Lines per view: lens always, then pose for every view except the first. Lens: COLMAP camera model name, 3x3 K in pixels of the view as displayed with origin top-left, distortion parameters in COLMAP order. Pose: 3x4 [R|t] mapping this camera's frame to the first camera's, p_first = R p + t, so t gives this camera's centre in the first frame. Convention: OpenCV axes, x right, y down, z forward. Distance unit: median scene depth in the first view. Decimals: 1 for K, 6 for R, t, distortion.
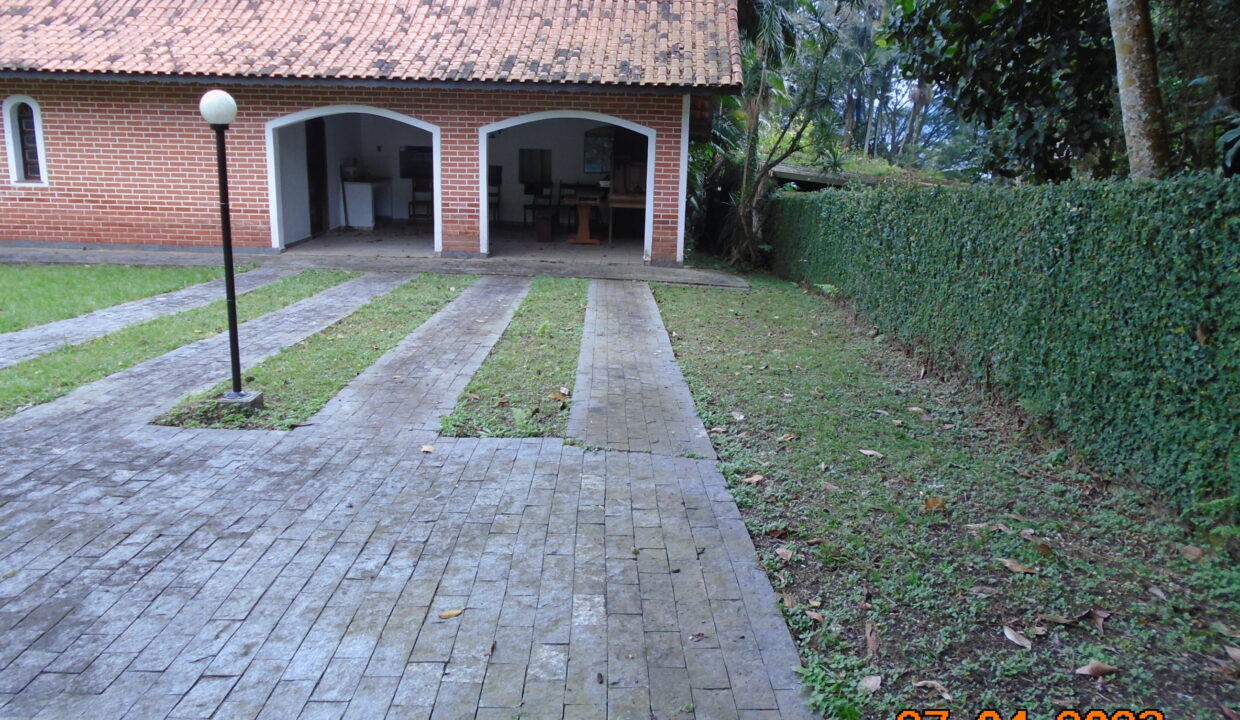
lens RADIAL K [[935.6, 0, 614.5], [0, 935.6, 360.5], [0, 0, 1]] dist [-0.034131, 0.014932]
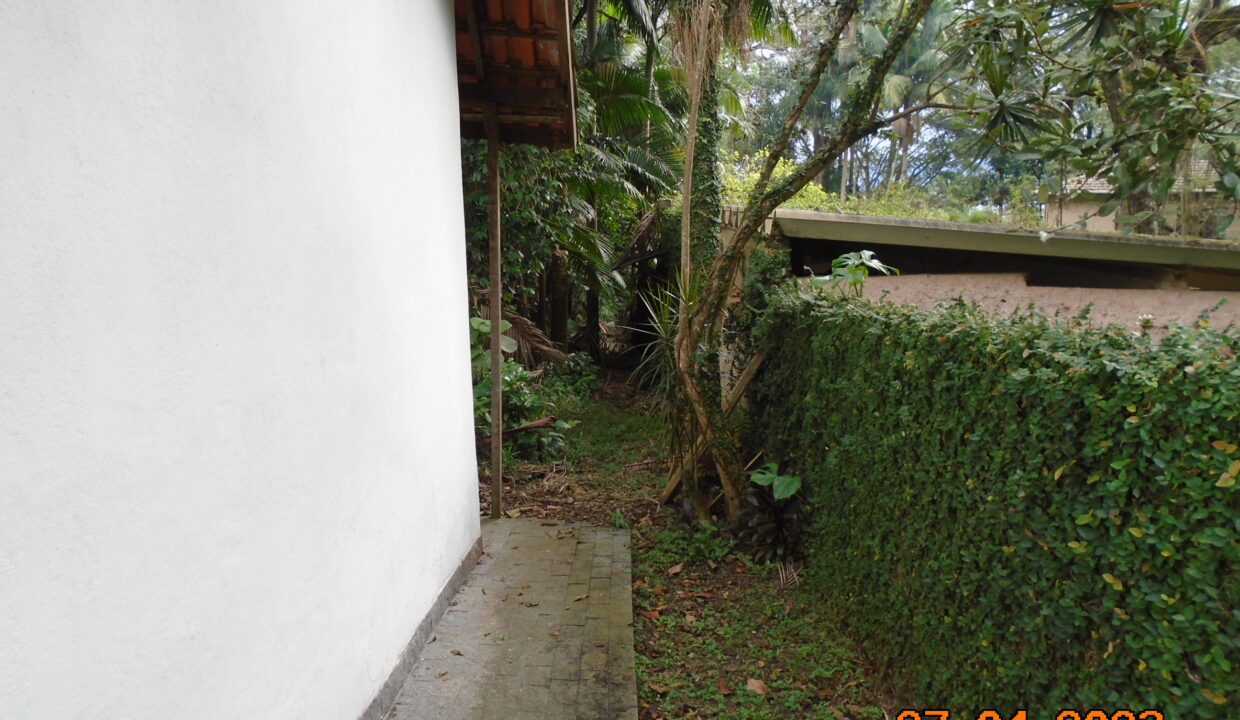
lens RADIAL K [[935.6, 0, 616.1], [0, 935.6, 358.9], [0, 0, 1]] dist [-0.034131, 0.014932]
pose [[0.996704, -0.068825, 0.042948, 0.101264], [0.071816, 0.994779, -0.072500, -0.138506], [-0.037734, 0.075345, 0.996443, 0.700406]]
